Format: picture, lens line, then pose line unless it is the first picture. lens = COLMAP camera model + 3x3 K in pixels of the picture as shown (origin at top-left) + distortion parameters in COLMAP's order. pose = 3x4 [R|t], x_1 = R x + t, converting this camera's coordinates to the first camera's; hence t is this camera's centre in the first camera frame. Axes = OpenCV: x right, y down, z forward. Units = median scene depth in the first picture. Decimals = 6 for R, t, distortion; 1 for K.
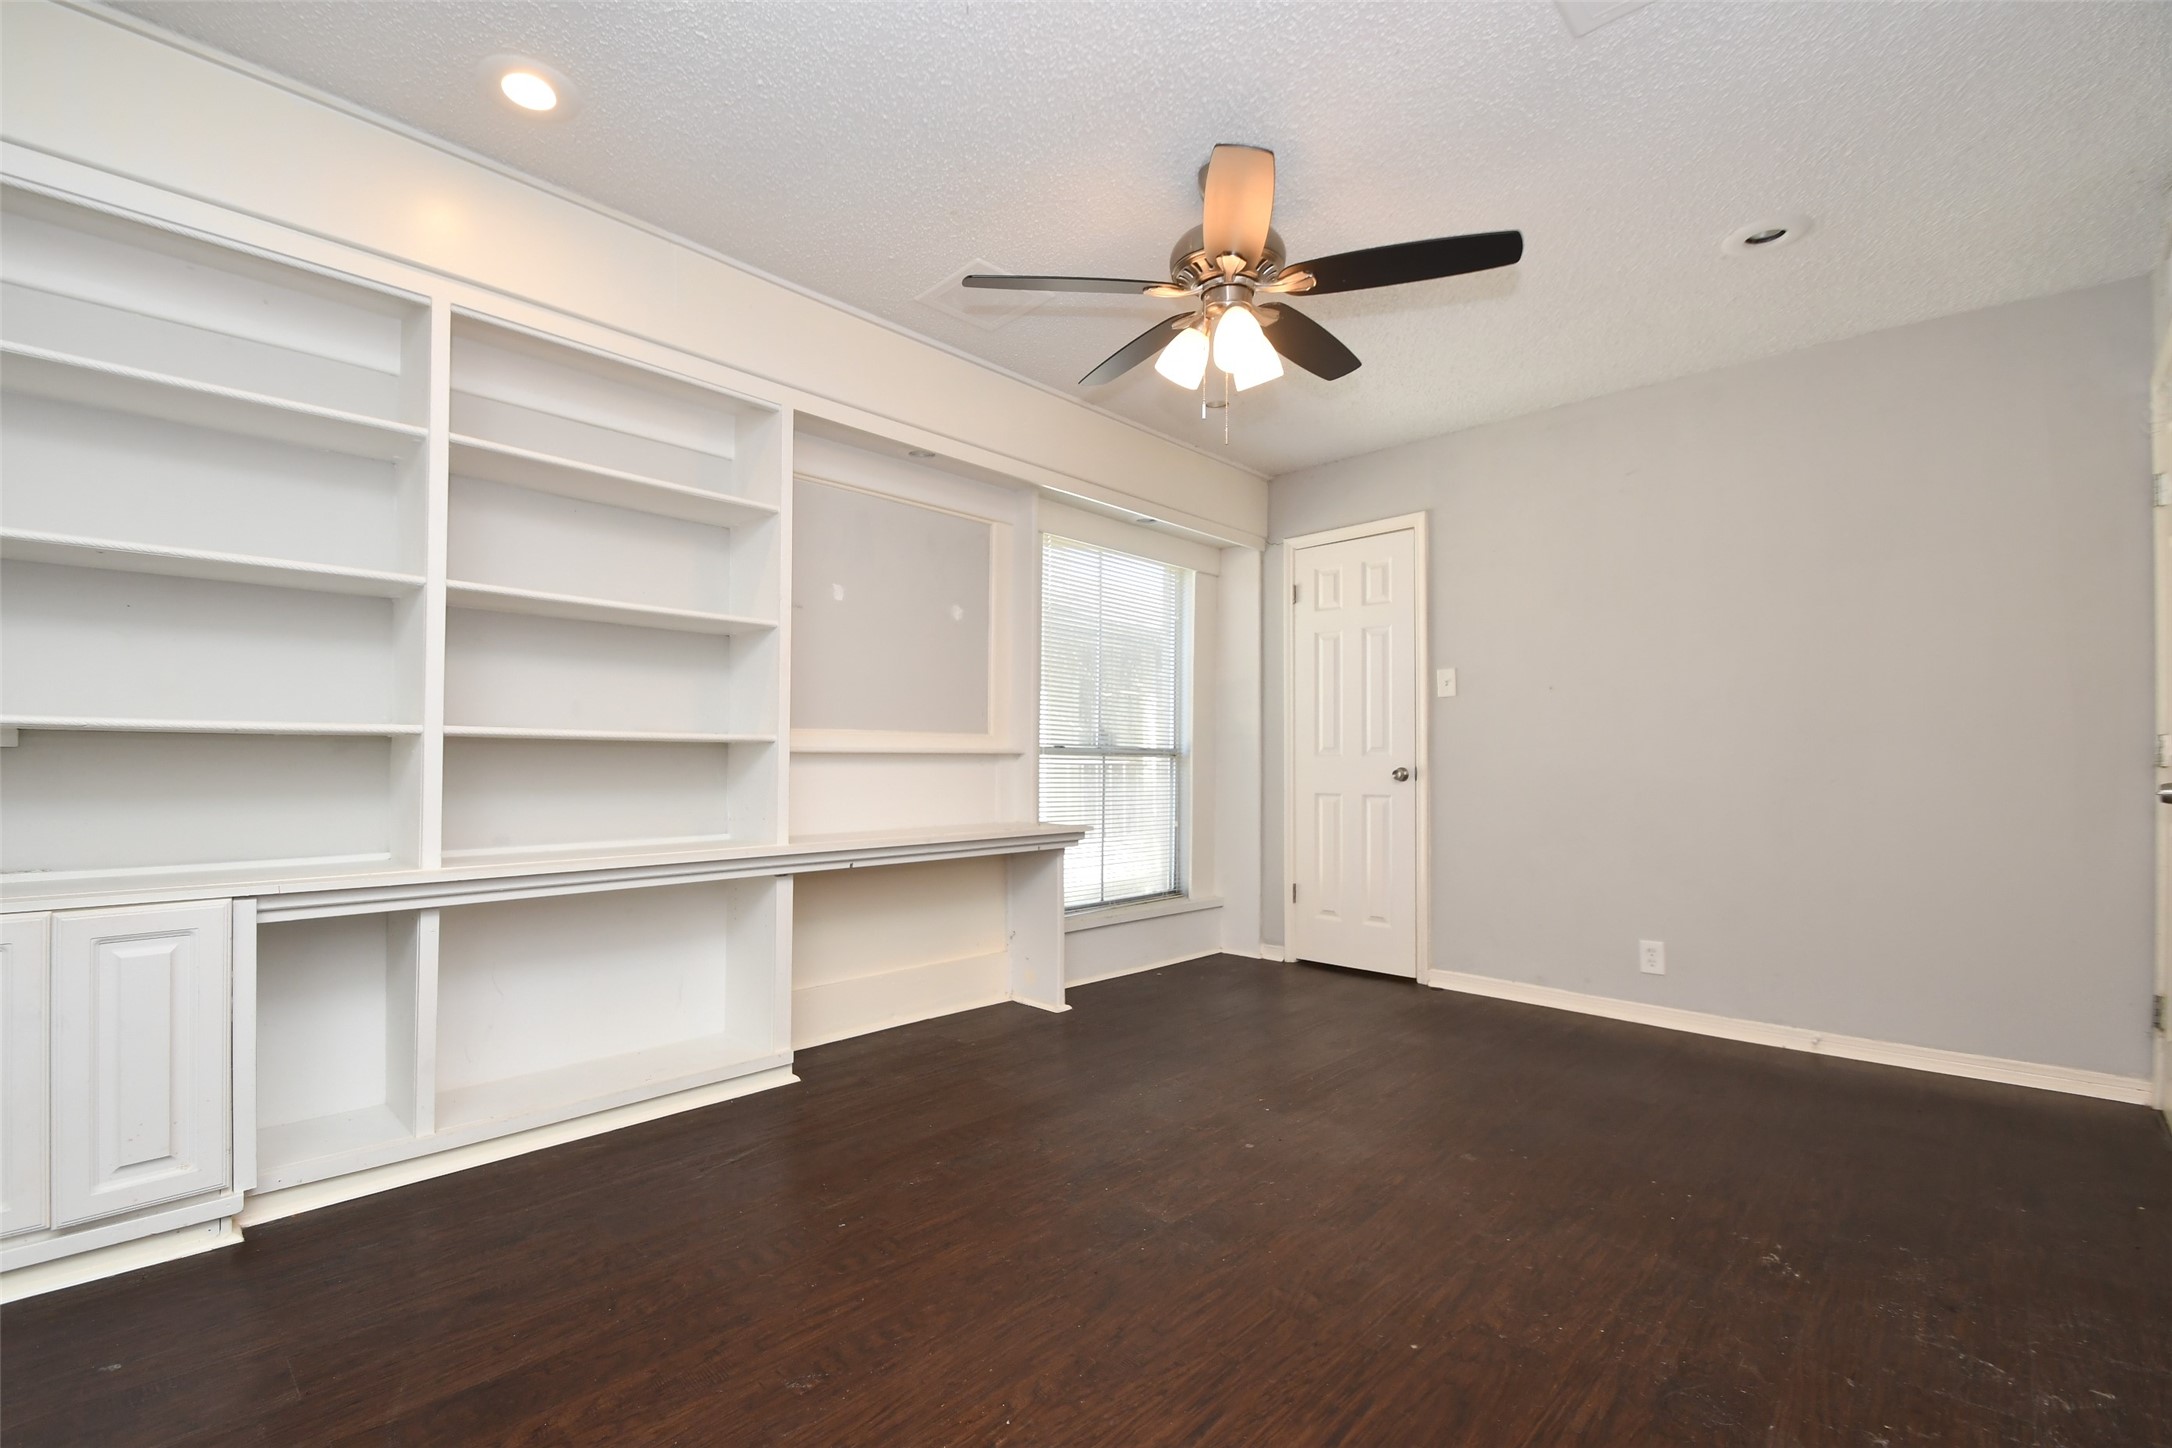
lens RADIAL K [[950.2, 0, 1057.8], [0, 950.2, 745.4], [0, 0, 1]] dist [0.017176, -0.016307]
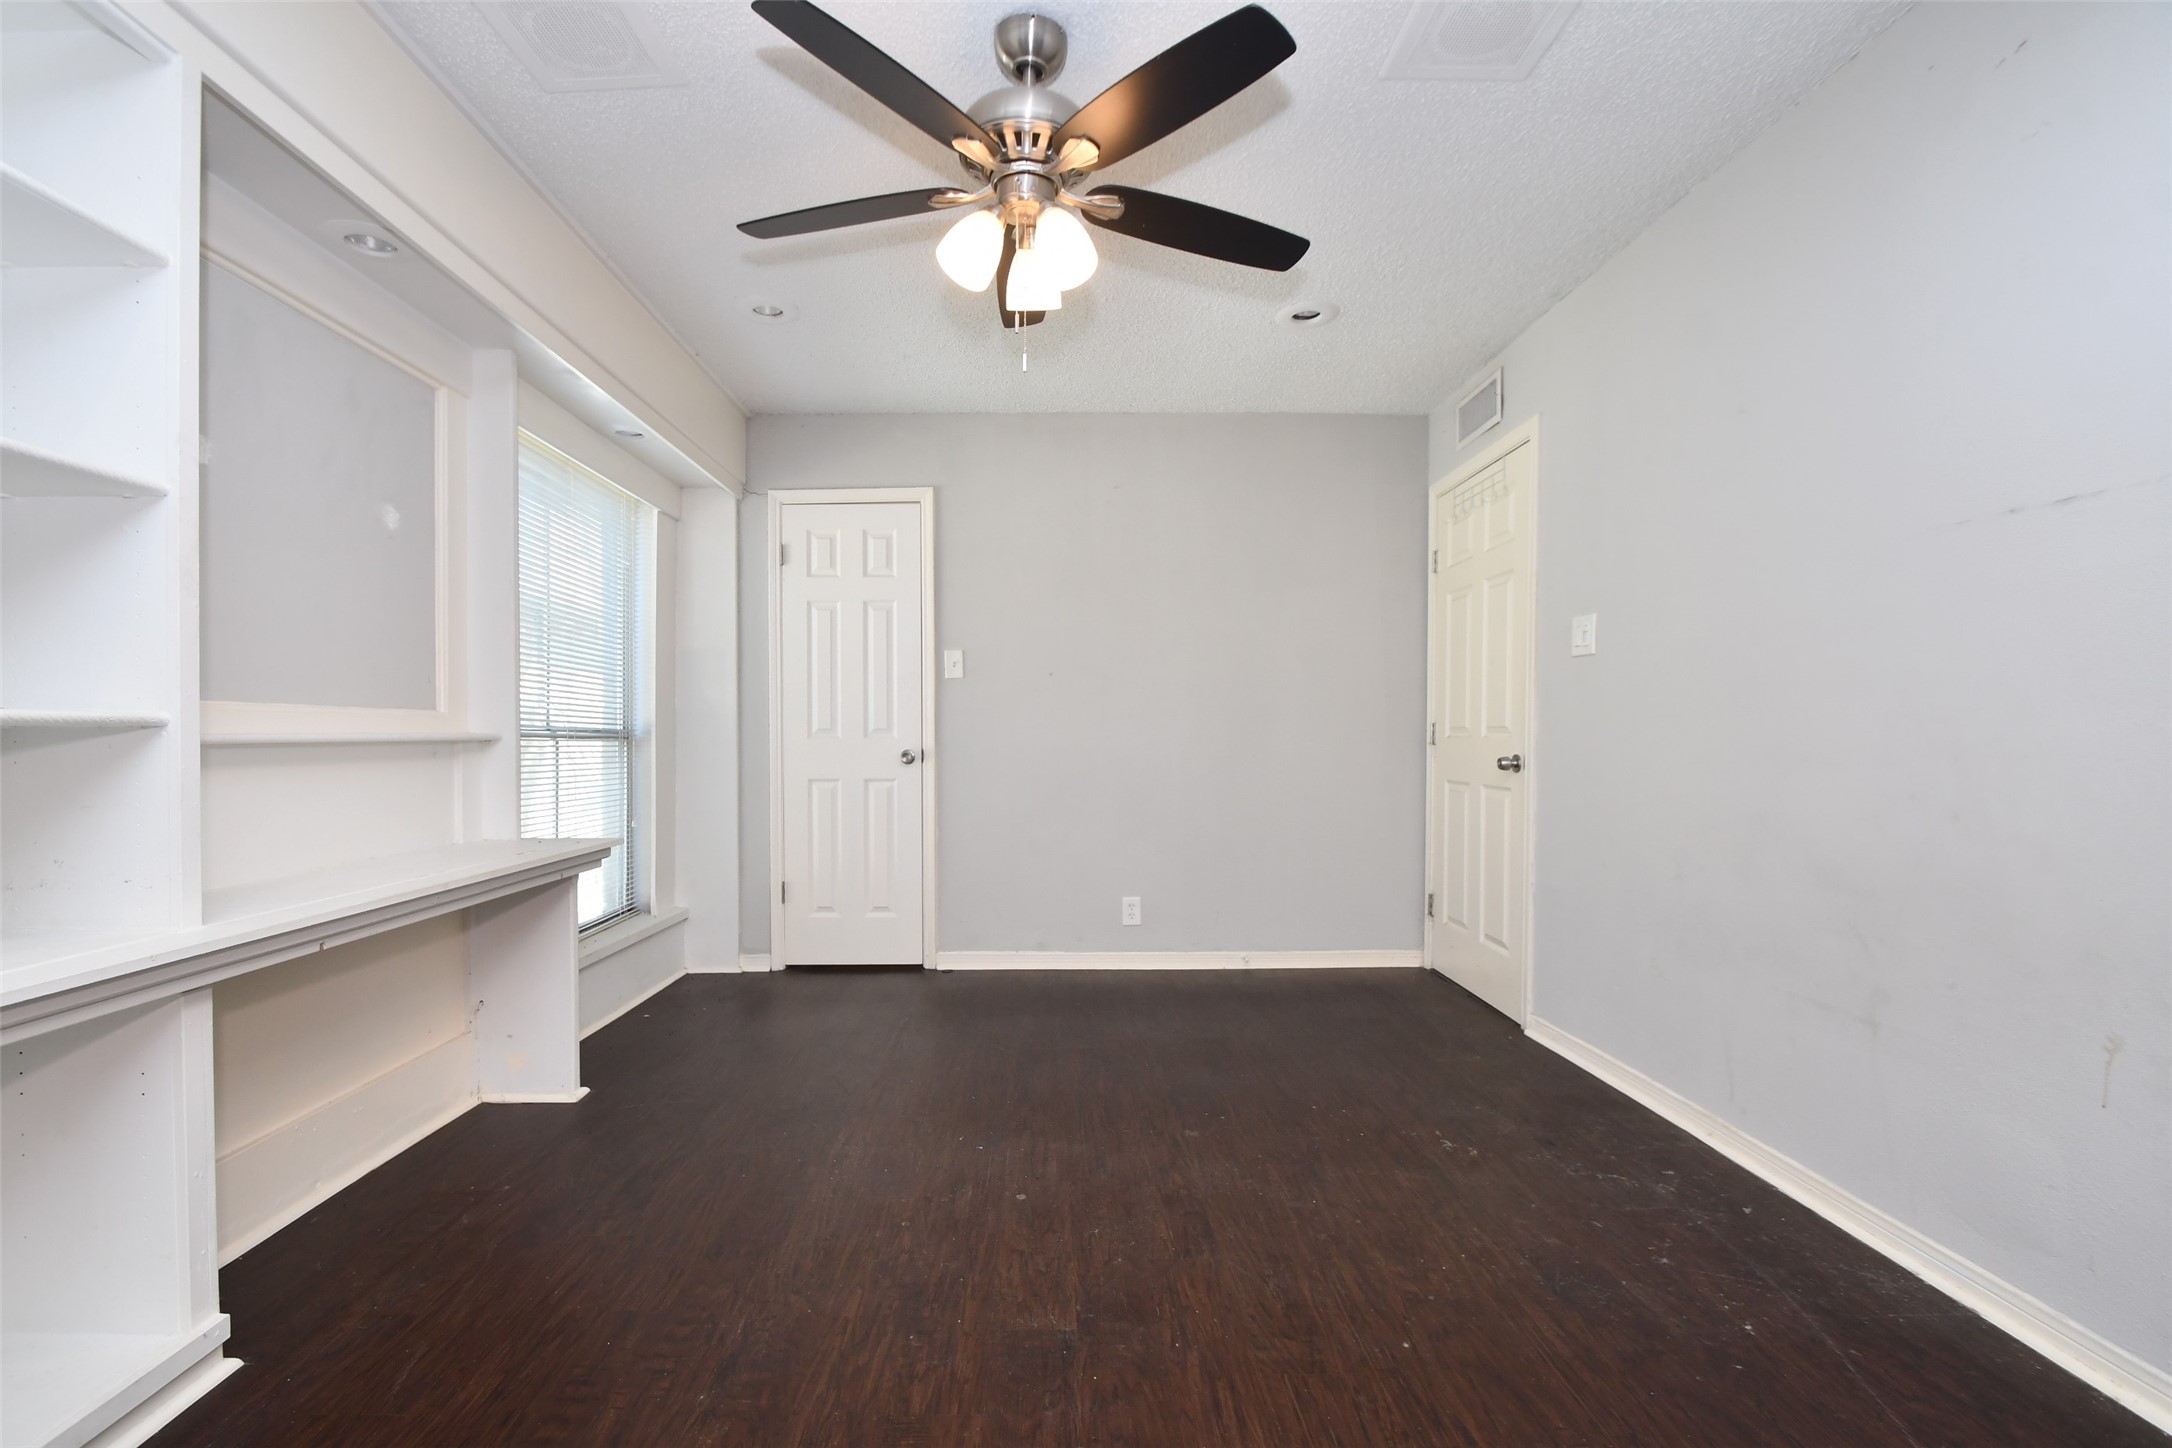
lens RADIAL K [[950.2, 0, 1057.8], [0, 950.2, 745.4], [0, 0, 1]] dist [0.017176, -0.016307]
pose [[0.706927, -0.013078, 0.707165, -0.221589], [-0.006628, 0.999663, 0.025112, -0.006697], [-0.707255, -0.022439, 0.706602, 0.217849]]
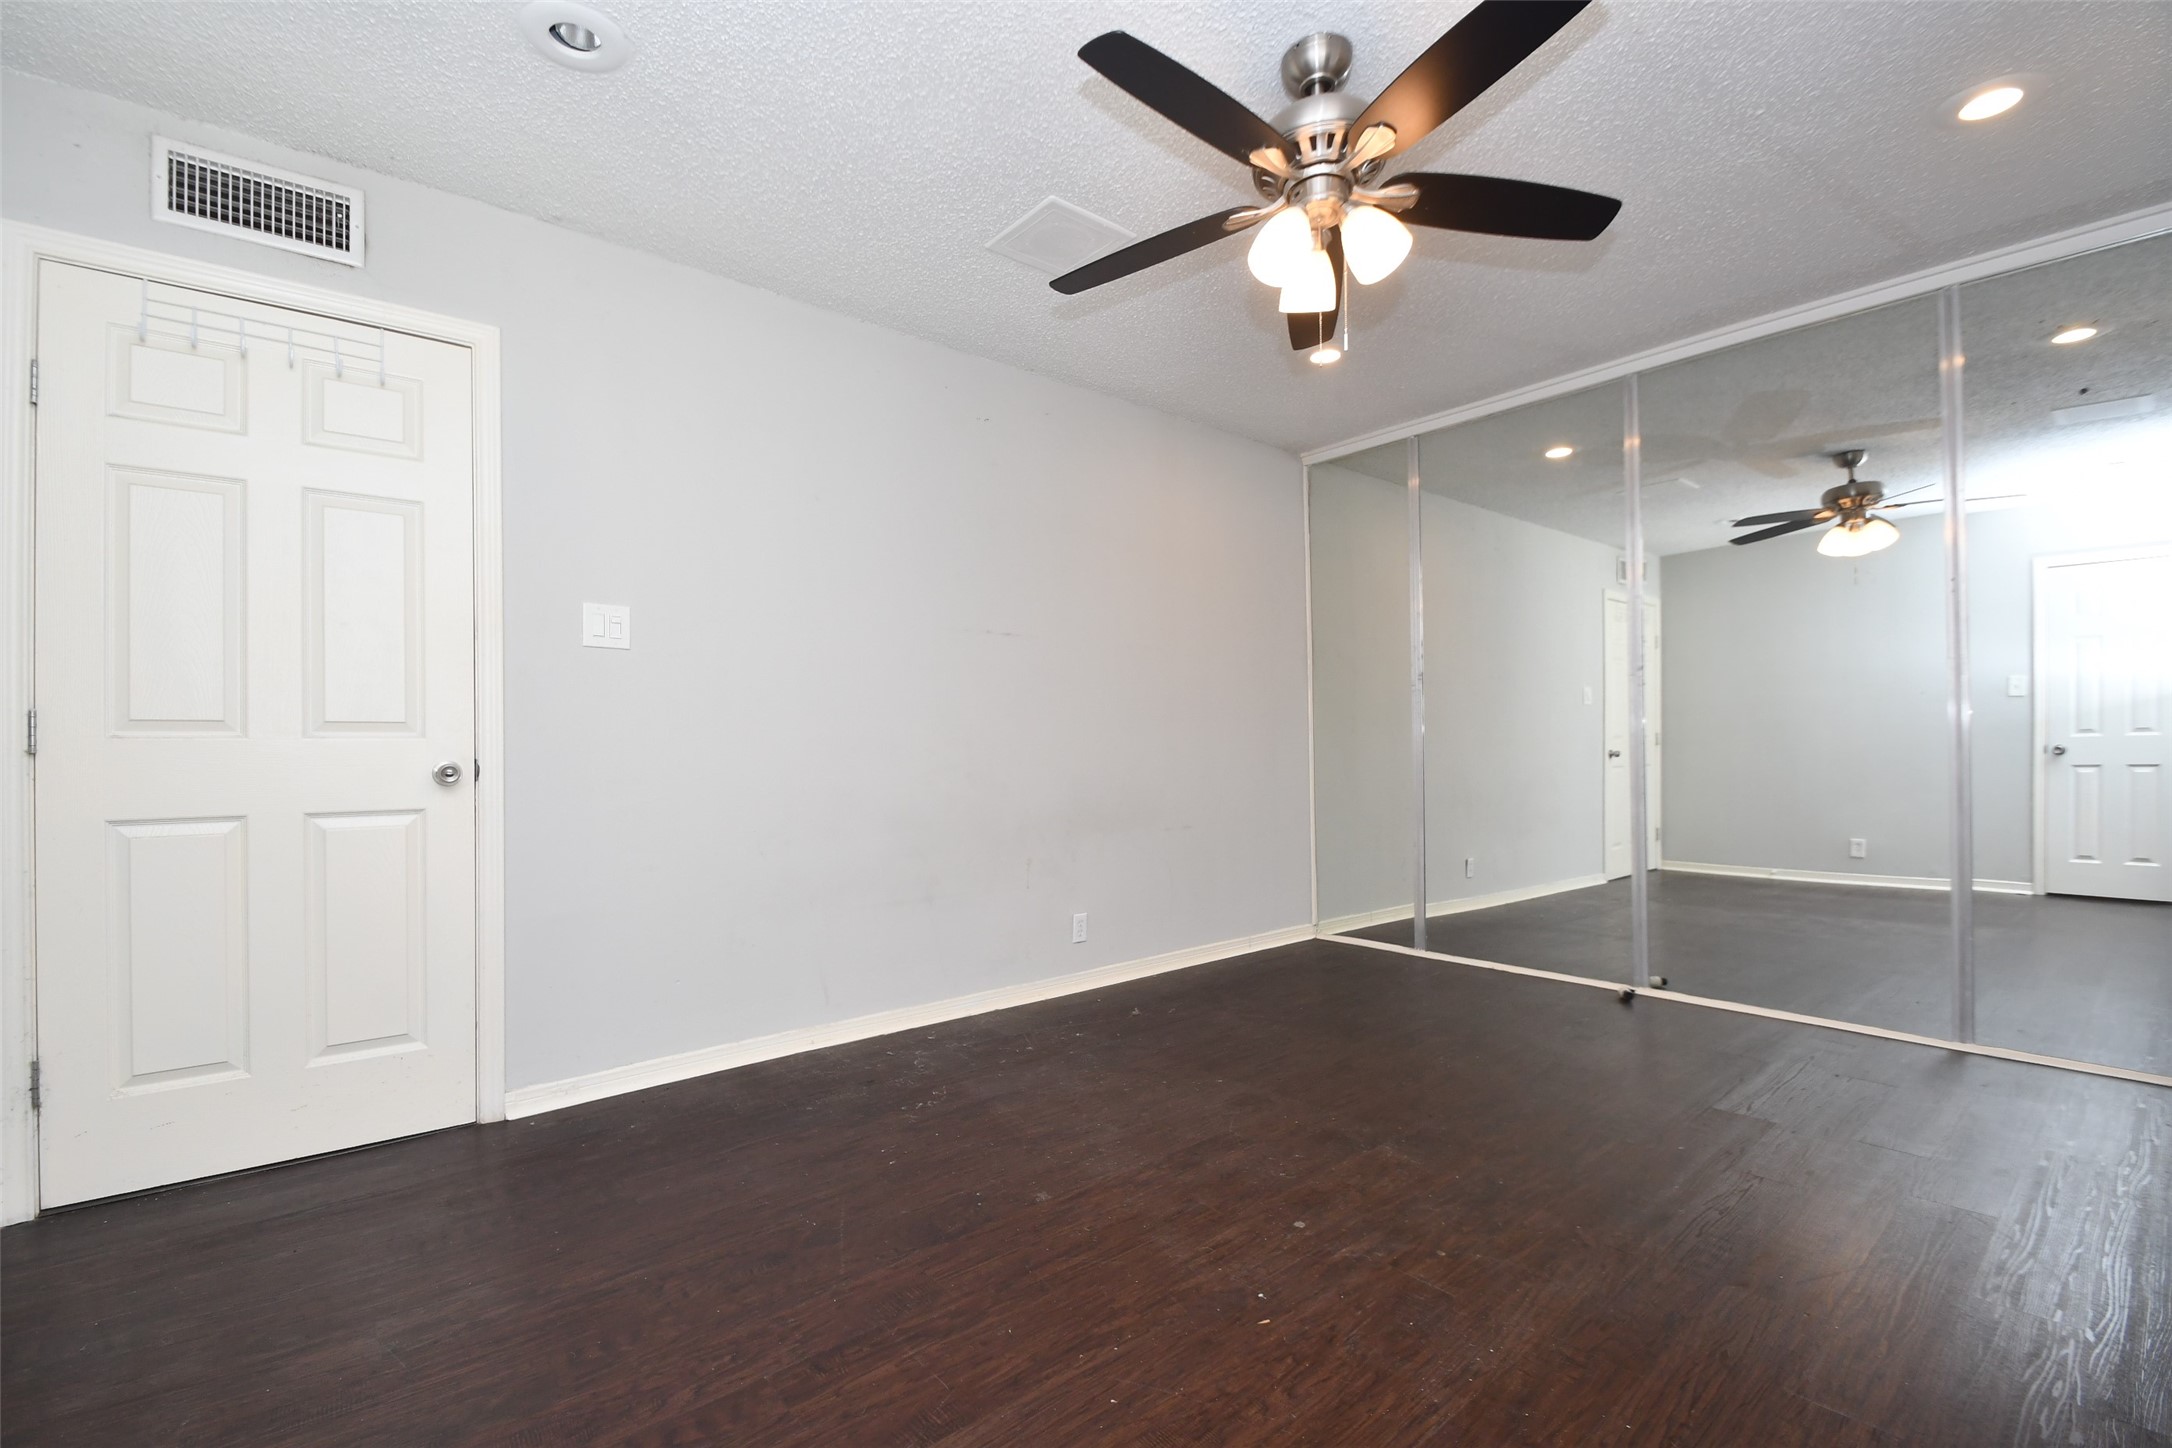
lens RADIAL K [[950.2, 0, 1057.8], [0, 950.2, 745.4], [0, 0, 1]] dist [0.017176, -0.016307]
pose [[-0.993659, 0.008043, 0.112147, 0.179548], [0.005846, 0.999785, -0.019902, 0.022933], [-0.112283, -0.019120, -0.993492, 1.053583]]
